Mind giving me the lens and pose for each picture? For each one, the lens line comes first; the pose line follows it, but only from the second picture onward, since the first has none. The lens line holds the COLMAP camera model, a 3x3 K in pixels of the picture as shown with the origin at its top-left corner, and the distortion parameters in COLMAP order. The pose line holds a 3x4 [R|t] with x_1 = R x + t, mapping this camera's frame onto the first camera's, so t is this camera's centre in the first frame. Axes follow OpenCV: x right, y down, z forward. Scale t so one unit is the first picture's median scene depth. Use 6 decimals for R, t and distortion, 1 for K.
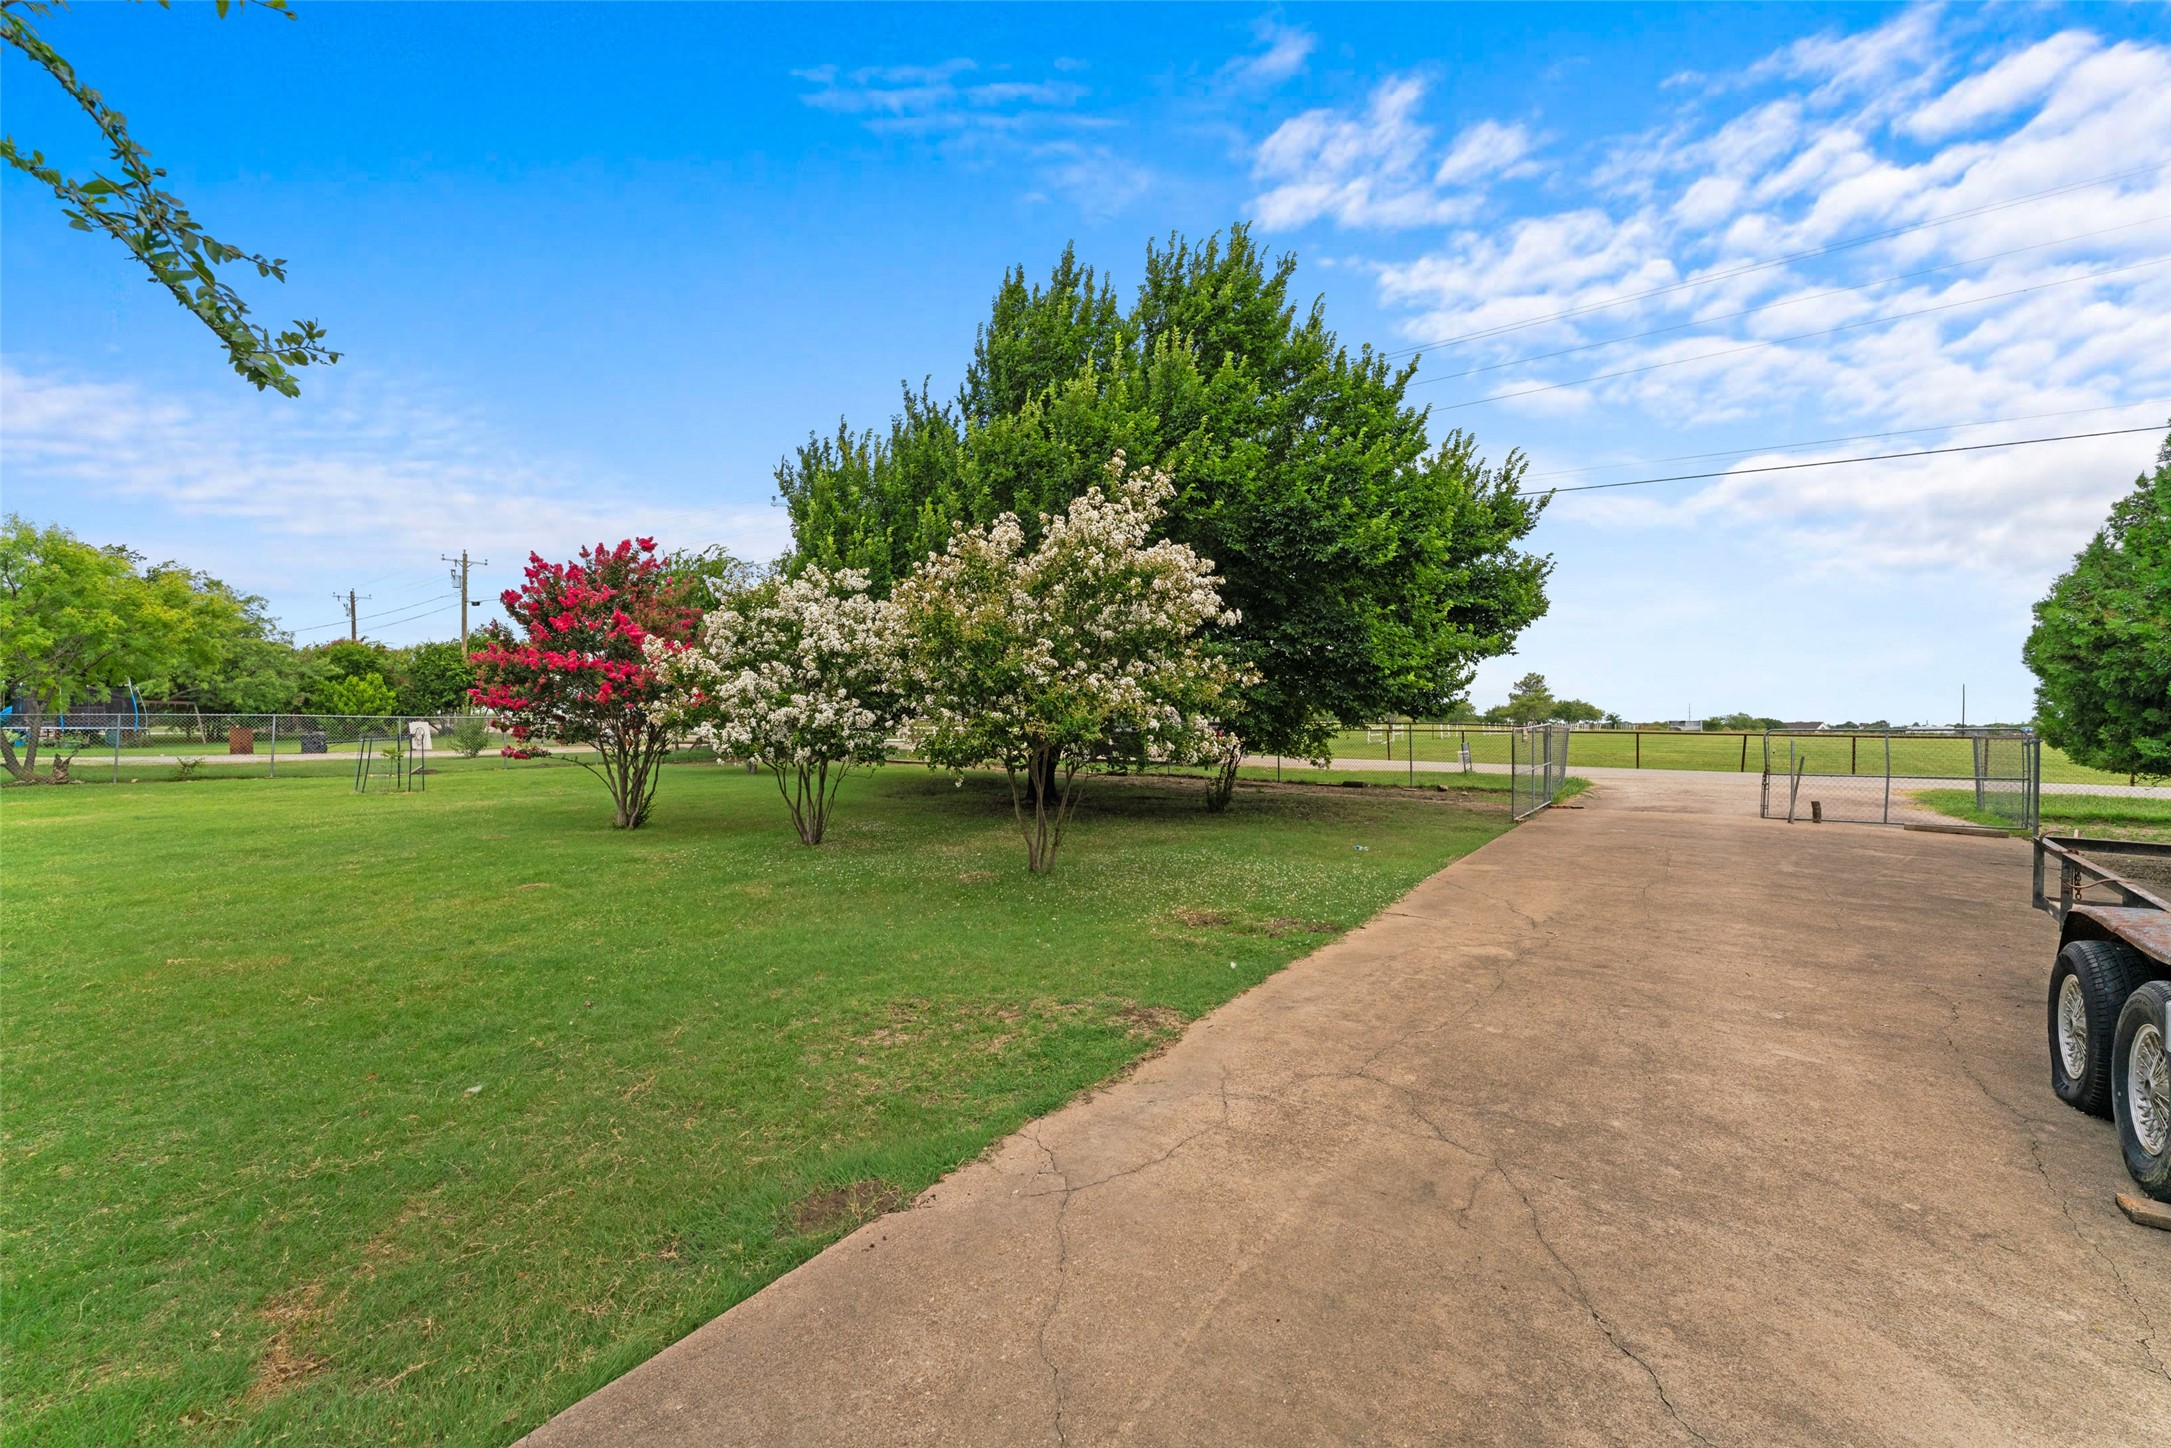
lens RADIAL K [[850.4, 0, 1085.3], [0, 850.4, 728.8], [0, 0, 1]] dist [-0.000526, 0.000067]
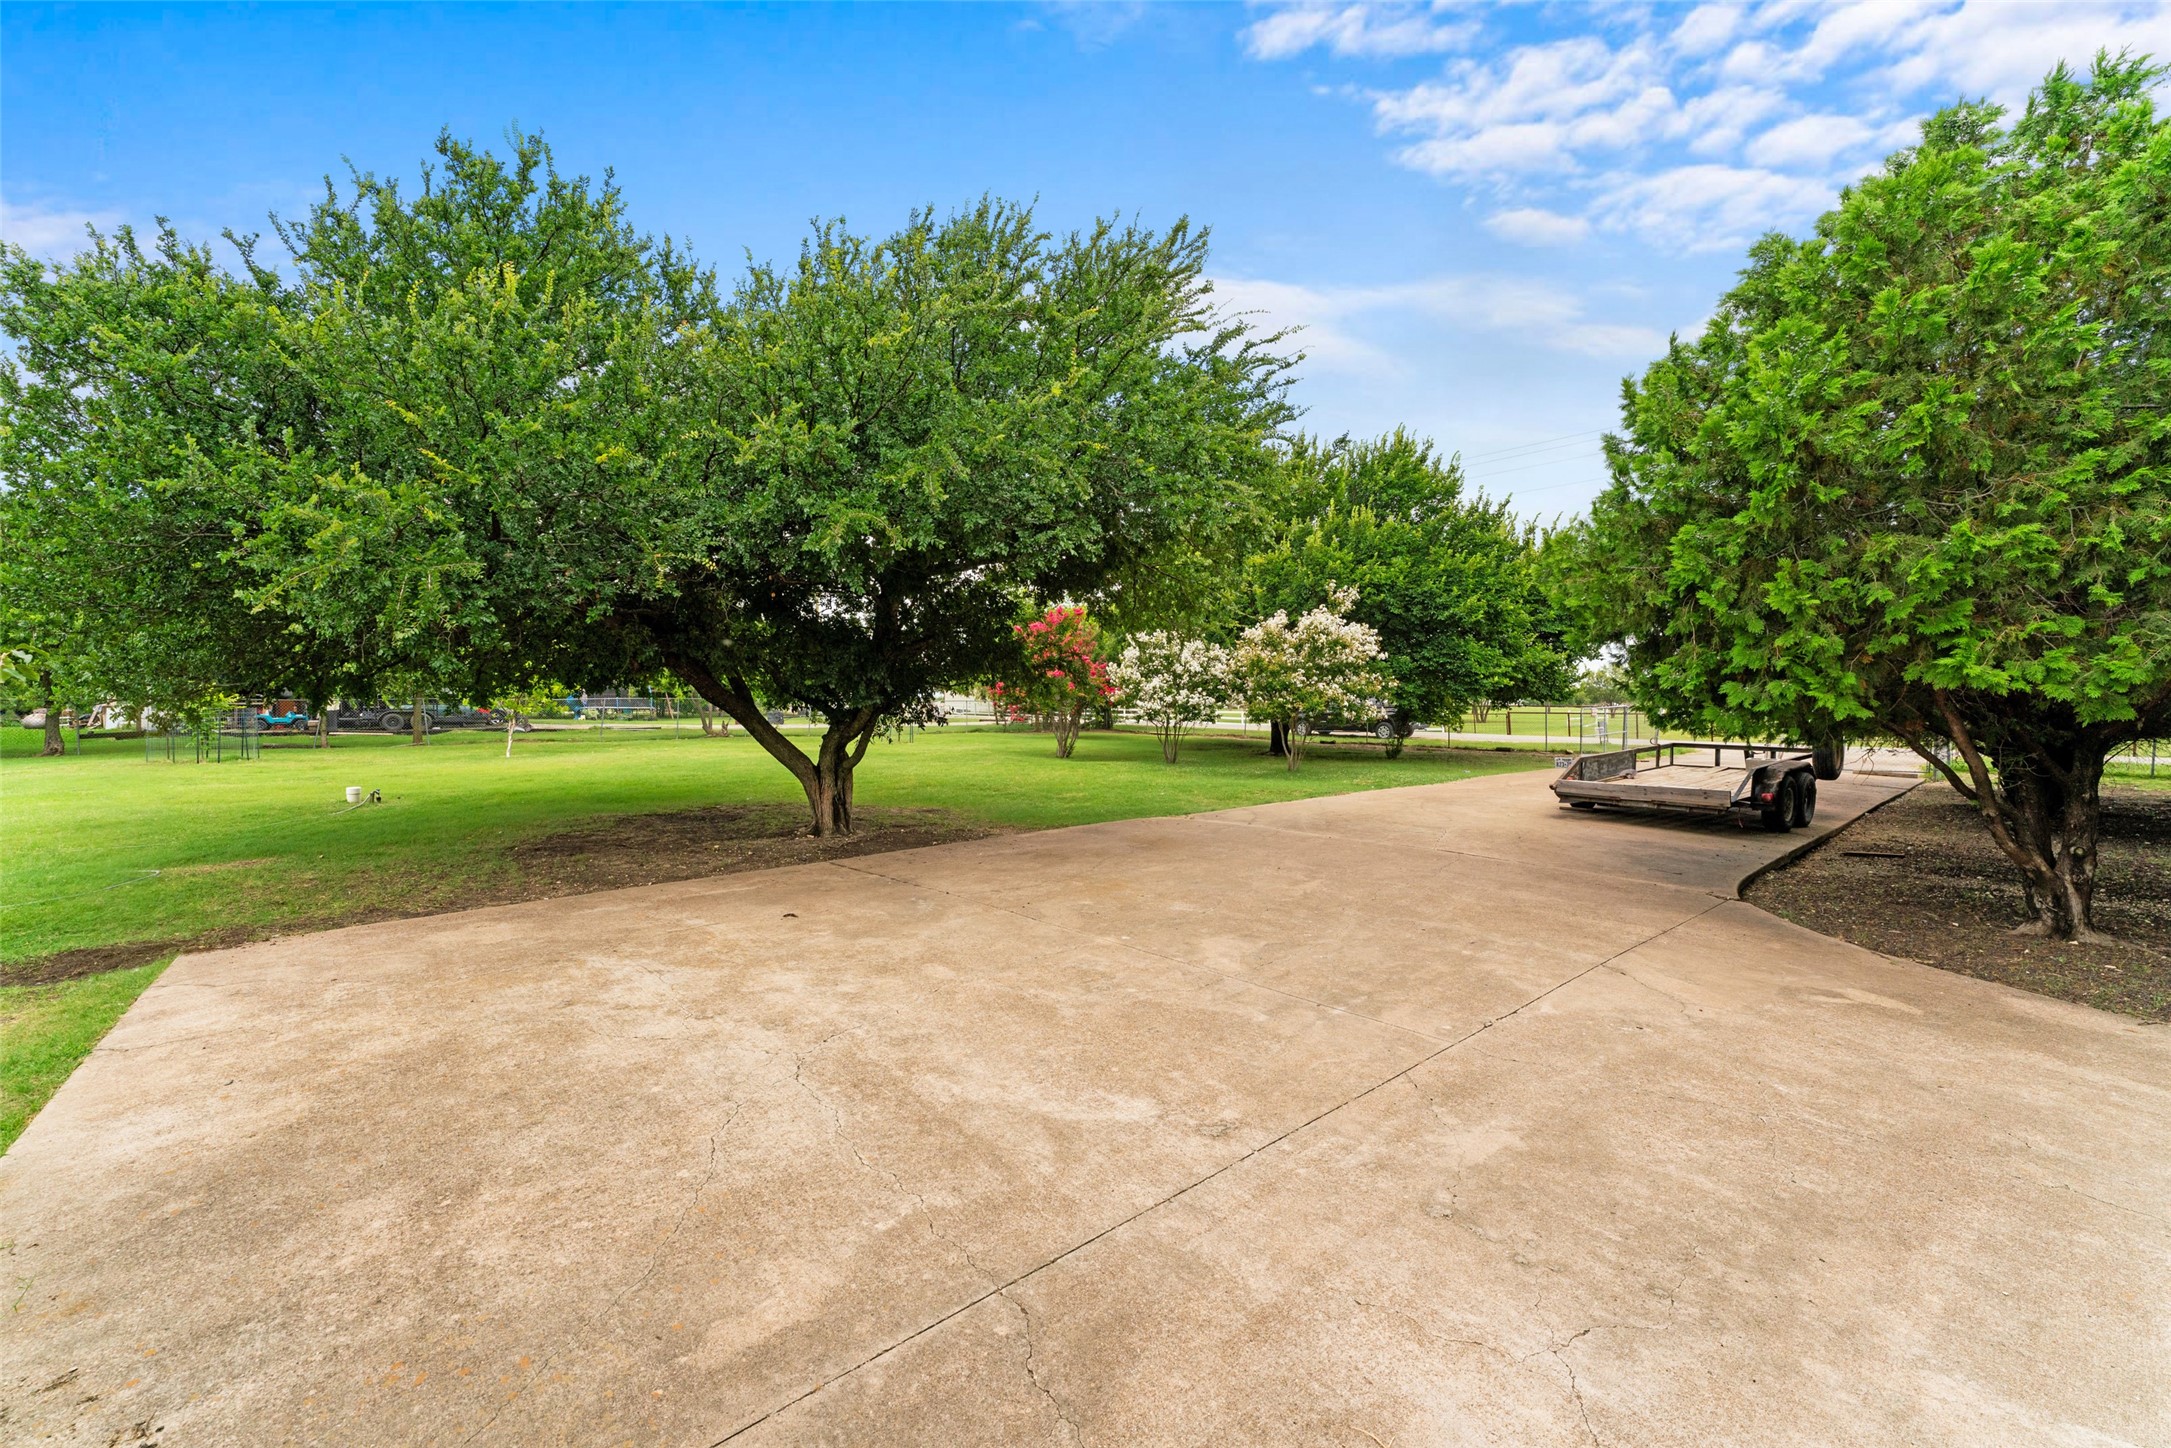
lens RADIAL K [[850.4, 0, 1085.0], [0, 850.4, 720.9], [0, 0, 1]] dist [-0.000526, 0.000067]
pose [[0.971466, 0.008201, -0.237036, -0.060374], [-0.005430, 0.999909, 0.012341, 0.016683], [0.237116, -0.010702, 0.971422, -1.355476]]
